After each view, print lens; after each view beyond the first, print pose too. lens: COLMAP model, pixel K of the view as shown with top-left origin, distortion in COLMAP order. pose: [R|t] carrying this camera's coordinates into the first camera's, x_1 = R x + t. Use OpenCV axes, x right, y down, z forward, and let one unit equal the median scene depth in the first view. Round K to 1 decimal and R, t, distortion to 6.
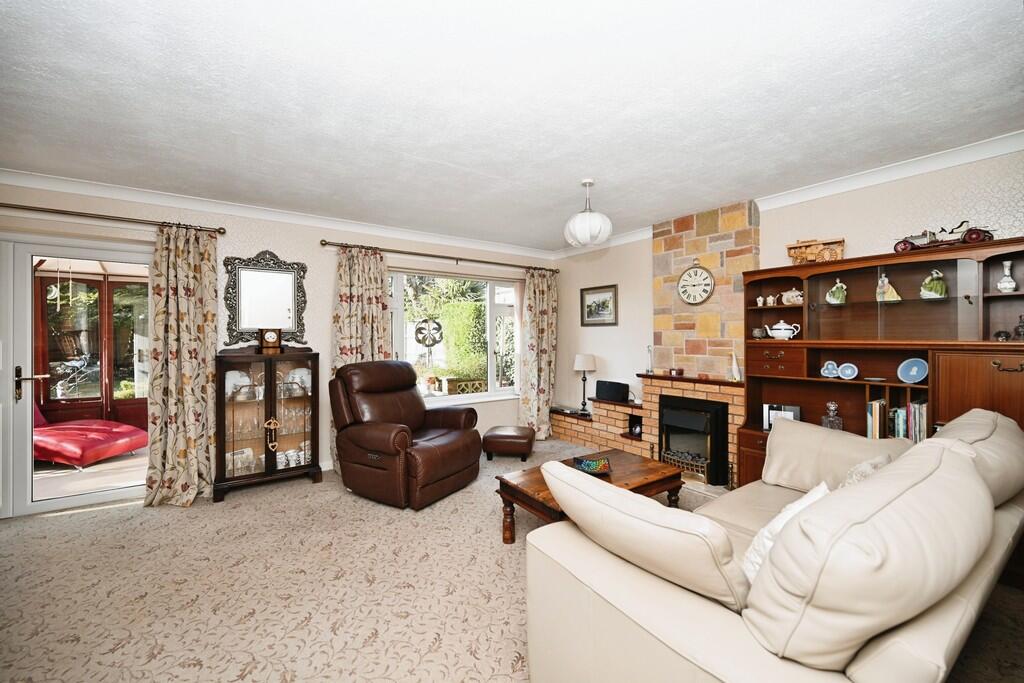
lens RADIAL K [[410.1, 0, 503.7], [0, 410.1, 338.3], [0, 0, 1]] dist [0.000687, 0.000033]
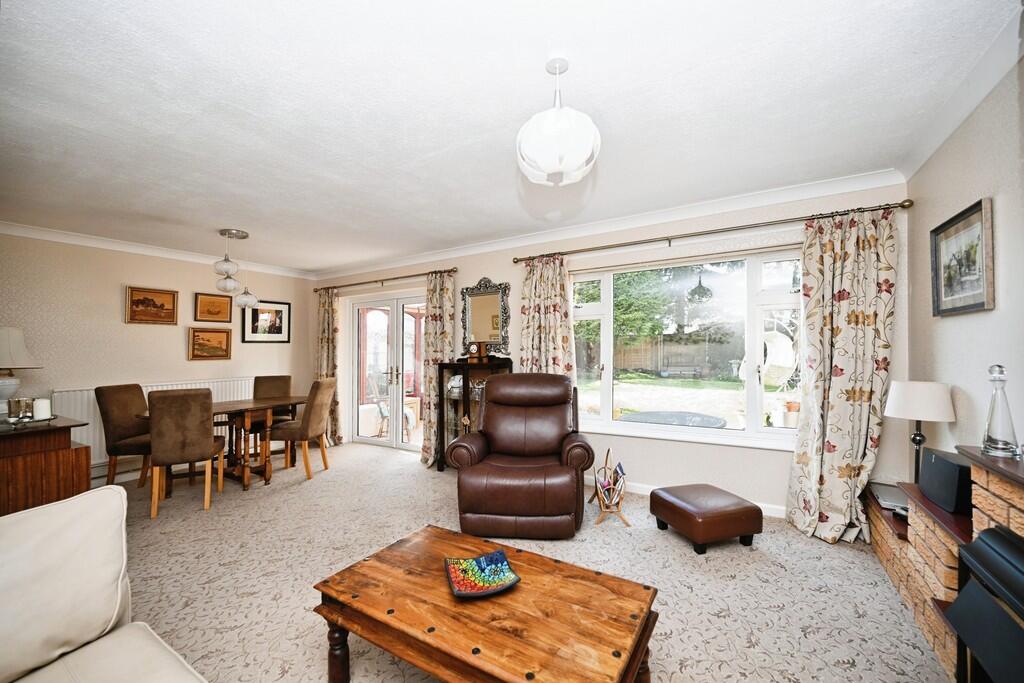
lens RADIAL K [[401.5, 0, 516.3], [0, 401.5, 345.0], [0, 0, 1]] dist [-0.000245, -0.000026]
pose [[0.424488, -0.017582, -0.905263, 0.511347], [0.009340, 0.999843, -0.015039, 0.004088], [0.905385, -0.002072, 0.424586, 0.555000]]
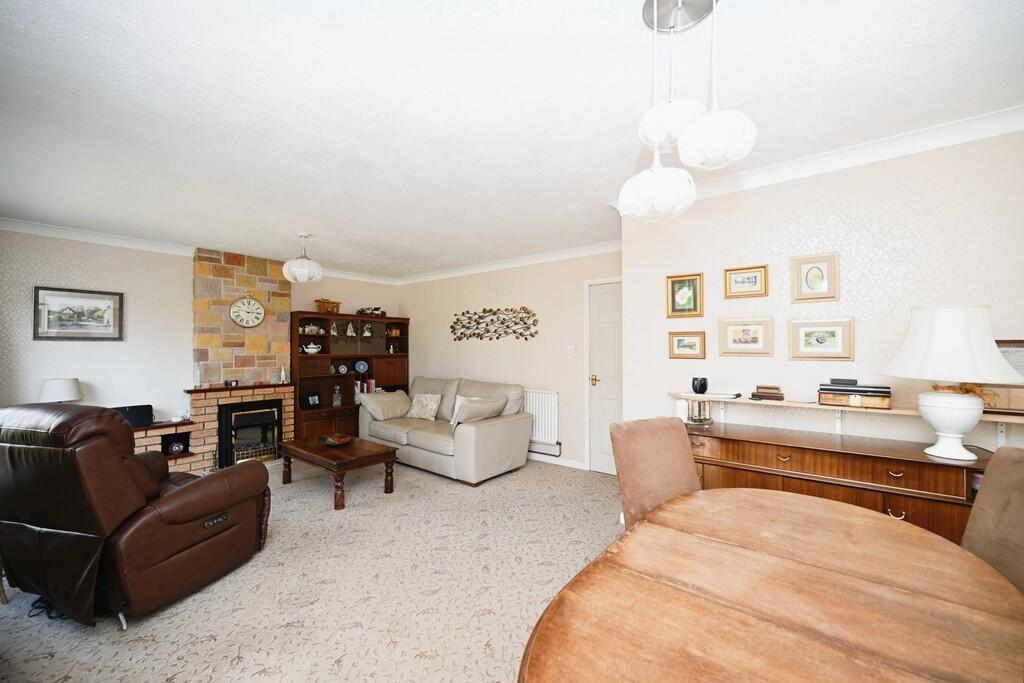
lens RADIAL K [[401.5, 0, 516.3], [0, 401.5, 345.0], [0, 0, 1]] dist [-0.000245, -0.000026]
pose [[-0.315138, 0.007489, 0.949016, -0.940187], [0.005614, 0.999966, -0.006027, -0.015854], [-0.949029, 0.003428, -0.315169, 0.589389]]
